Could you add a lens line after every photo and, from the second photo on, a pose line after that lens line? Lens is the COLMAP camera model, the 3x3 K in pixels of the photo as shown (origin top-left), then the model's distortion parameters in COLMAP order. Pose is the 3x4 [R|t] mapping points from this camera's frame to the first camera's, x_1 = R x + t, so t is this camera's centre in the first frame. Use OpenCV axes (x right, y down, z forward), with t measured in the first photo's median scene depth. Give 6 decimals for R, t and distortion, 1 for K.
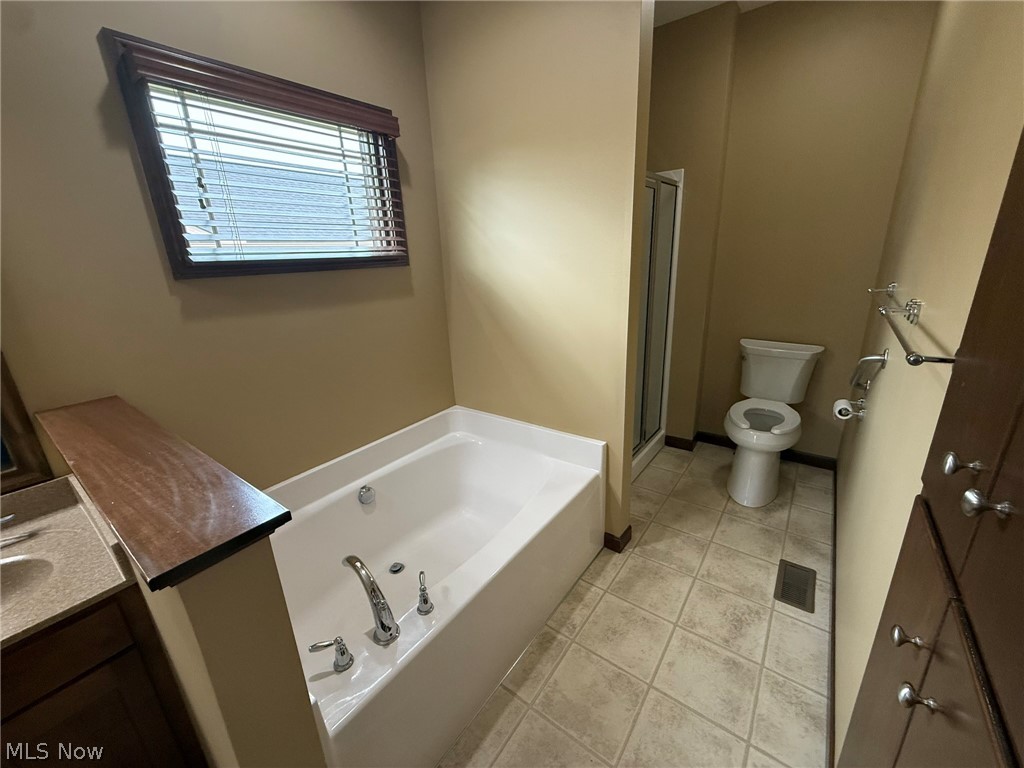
lens RADIAL K [[408.2, 0, 509.4], [0, 408.2, 383.8], [0, 0, 1]] dist [-0.001508, -0.000057]
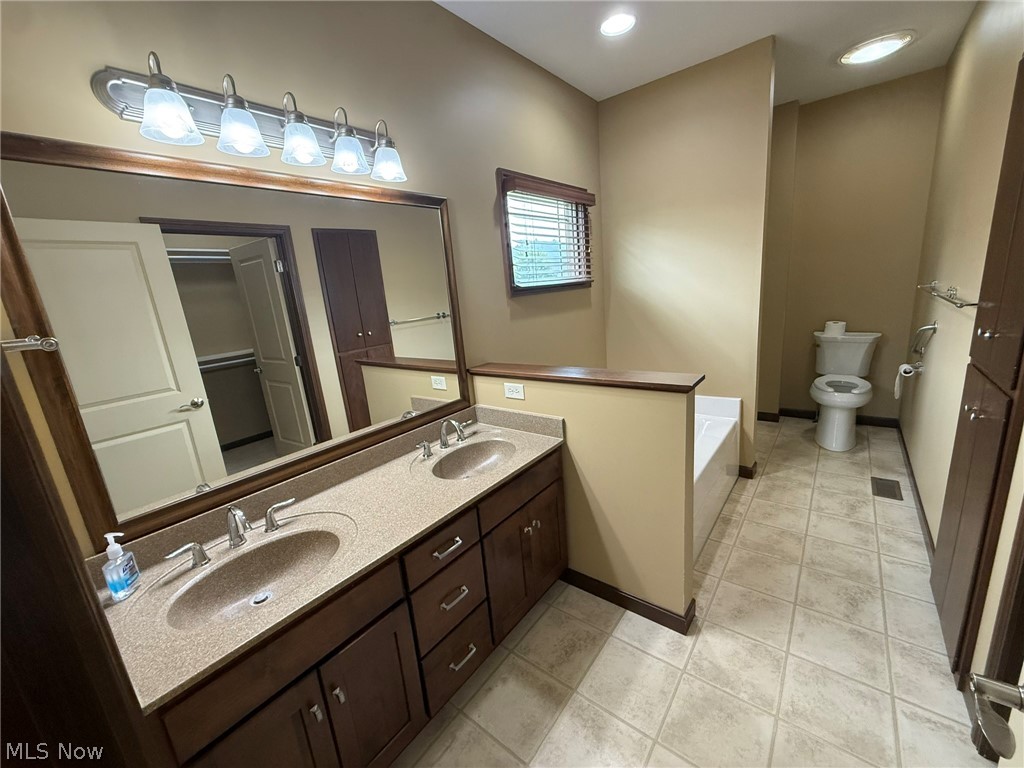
lens RADIAL K [[408.2, 0, 509.4], [0, 408.2, 383.8], [0, 0, 1]] dist [-0.001508, -0.000057]
pose [[0.998634, -0.038228, -0.035630, -0.578485], [0.035647, 0.996879, -0.070439, 0.175894], [0.038212, 0.069073, 0.996880, -0.531225]]
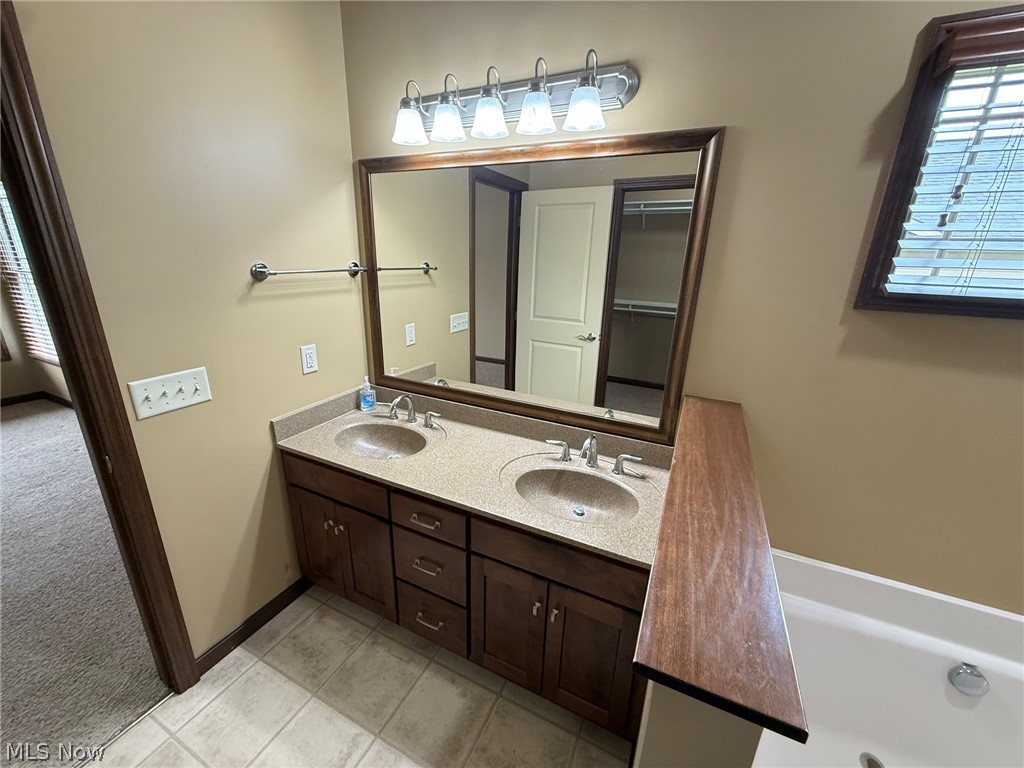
lens RADIAL K [[408.9, 0, 510.6], [0, 408.9, 384.3], [0, 0, 1]] dist [-0.000499, 0.000290]
pose [[0.196096, 0.342300, -0.918900, -0.077666], [-0.328662, 0.905833, 0.267295, -0.074793], [0.923865, 0.249592, 0.290132, 0.079942]]
